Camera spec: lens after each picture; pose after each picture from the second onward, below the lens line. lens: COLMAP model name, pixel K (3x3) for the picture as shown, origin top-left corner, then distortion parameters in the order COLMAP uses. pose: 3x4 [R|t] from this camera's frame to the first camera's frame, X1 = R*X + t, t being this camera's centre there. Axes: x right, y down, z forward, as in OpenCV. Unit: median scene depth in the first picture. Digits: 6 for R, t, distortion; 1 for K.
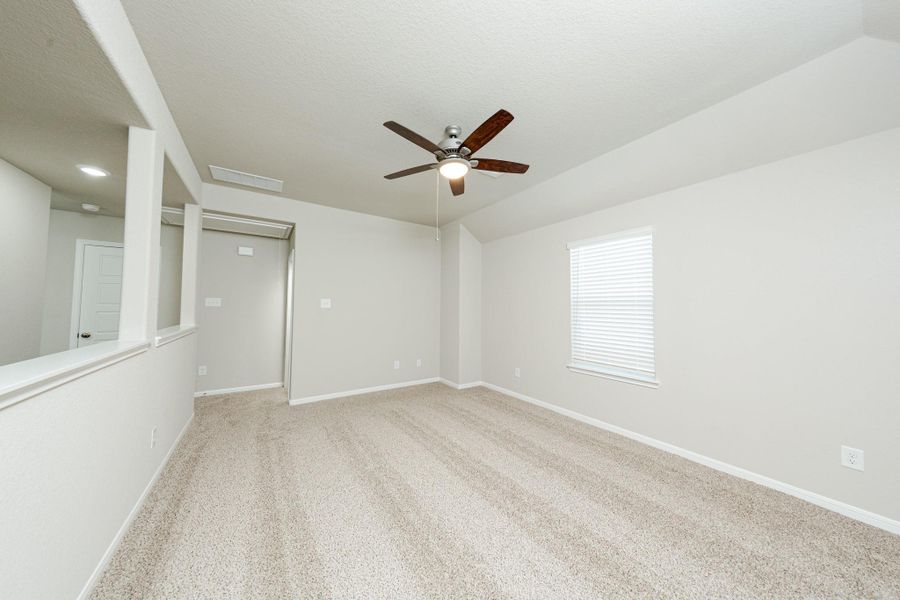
lens RADIAL K [[287.0, 0, 450.3], [0, 287.0, 297.6], [0, 0, 1]] dist [0.009324, -0.000073]
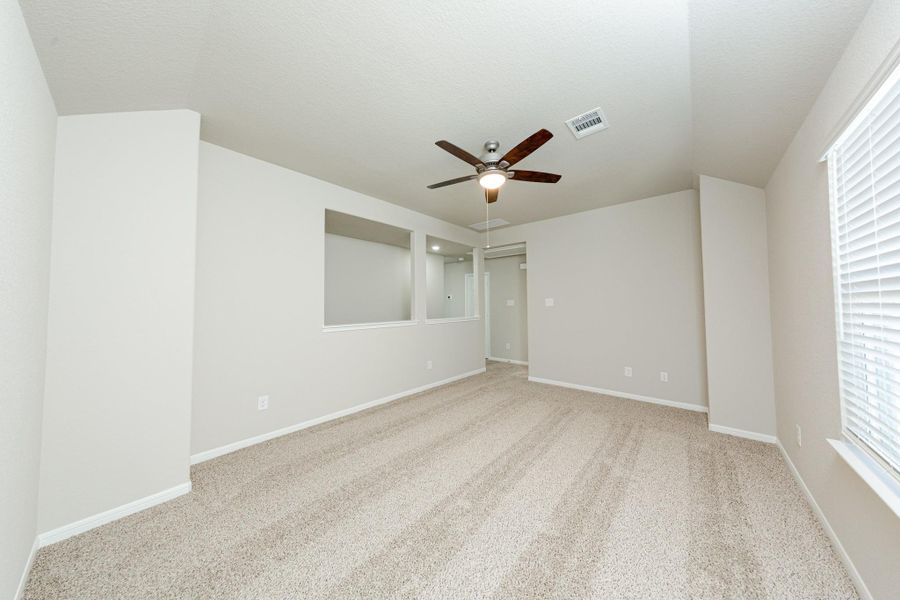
lens RADIAL K [[287.0, 0, 450.3], [0, 287.0, 297.6], [0, 0, 1]] dist [0.009324, -0.000073]
pose [[0.248927, -0.035710, -0.967864, 0.815229], [0.044457, 0.998688, -0.025413, 0.018487], [0.967501, -0.036702, 0.250188, 0.436919]]
